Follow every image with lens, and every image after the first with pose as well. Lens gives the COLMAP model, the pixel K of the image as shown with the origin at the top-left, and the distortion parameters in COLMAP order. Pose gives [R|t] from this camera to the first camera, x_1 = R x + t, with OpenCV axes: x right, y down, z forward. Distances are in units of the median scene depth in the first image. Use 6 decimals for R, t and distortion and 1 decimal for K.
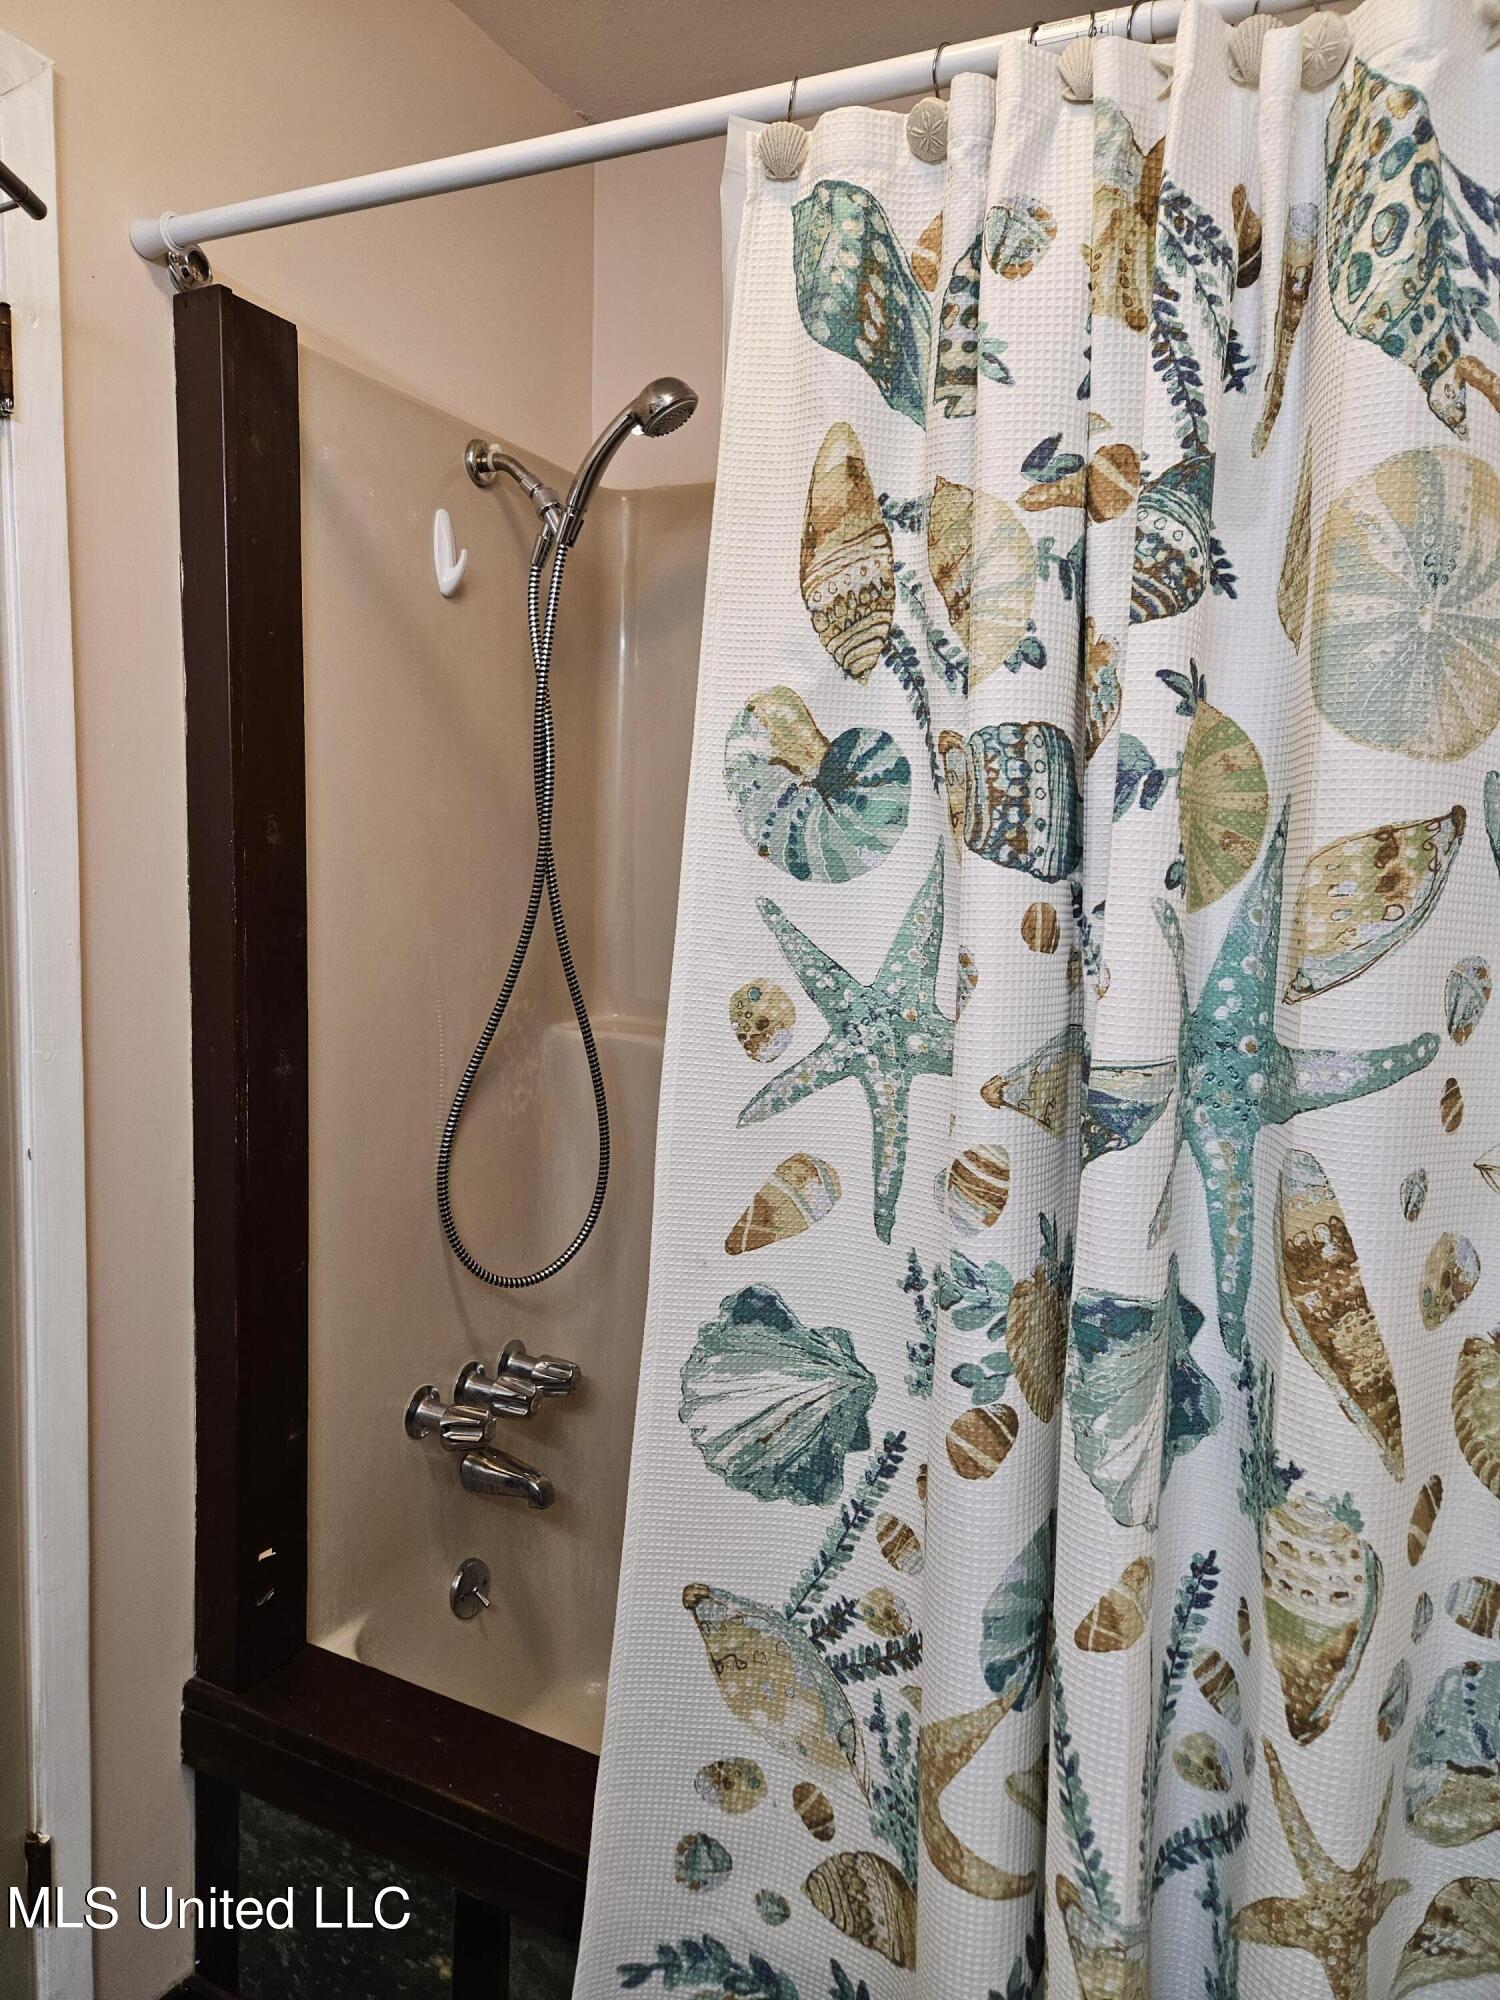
lens RADIAL K [[1337.3, 0, 750.0], [0, 1337.3, 1000.0], [0, 0, 1]] dist [0.086088, -0.073883]
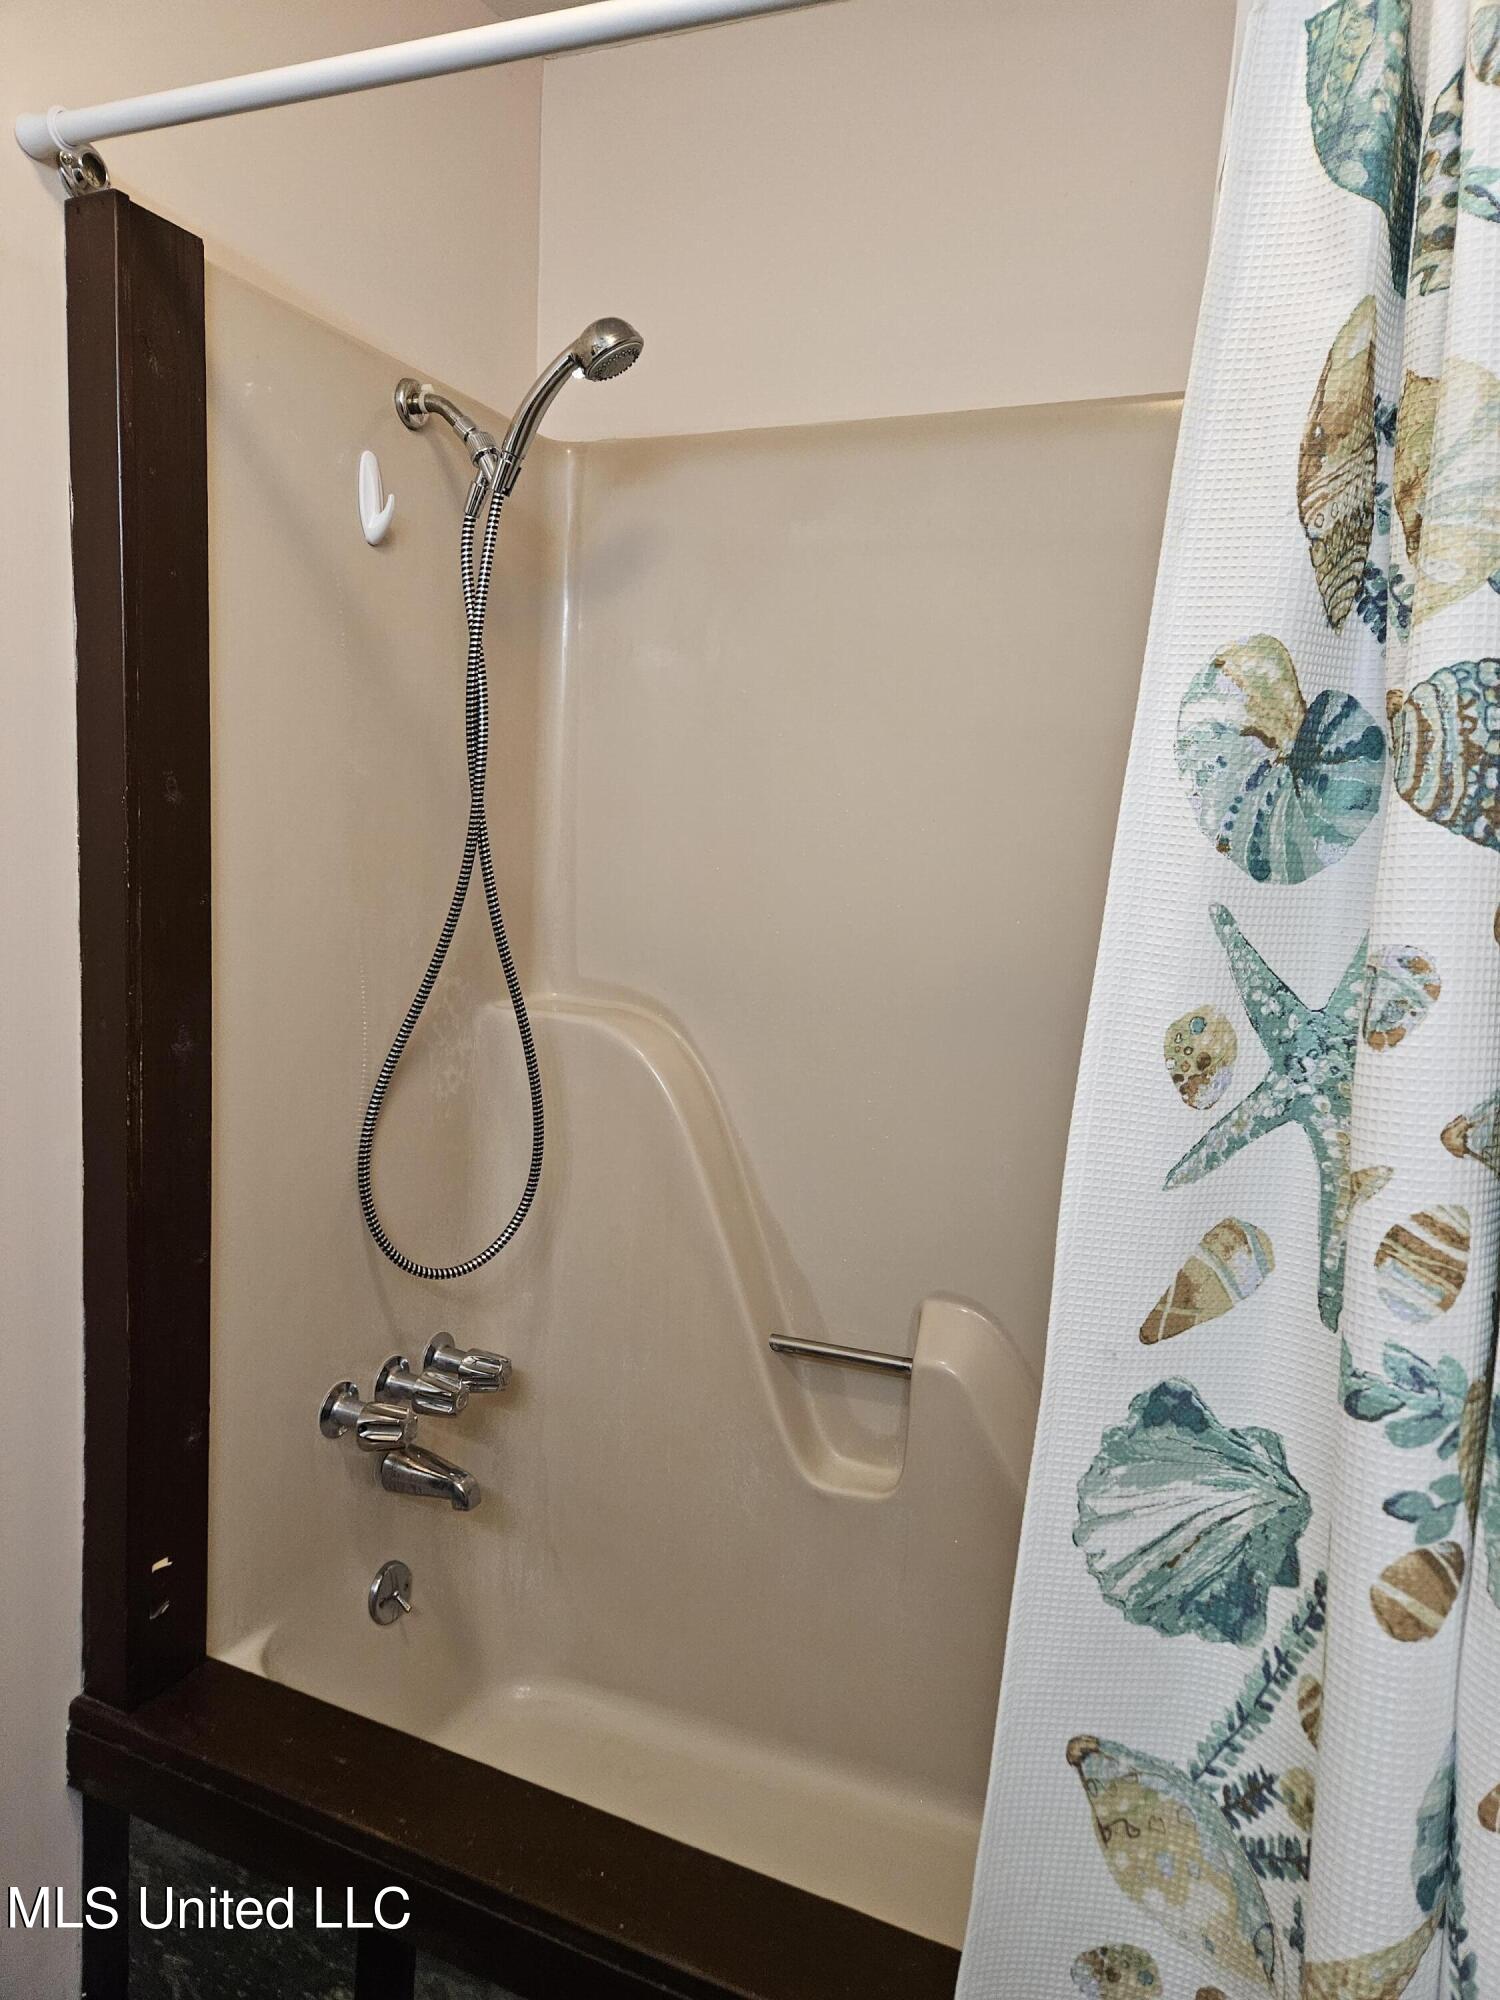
lens RADIAL K [[1333.1, 0, 733.0], [0, 1333.1, 992.2], [0, 0, 1]] dist [0.063129, -0.032394]
pose [[0.995288, -0.007648, 0.096657, -0.336610], [0.005688, 0.999773, 0.020538, -0.039701], [-0.096792, -0.019891, 0.995106, 0.220819]]
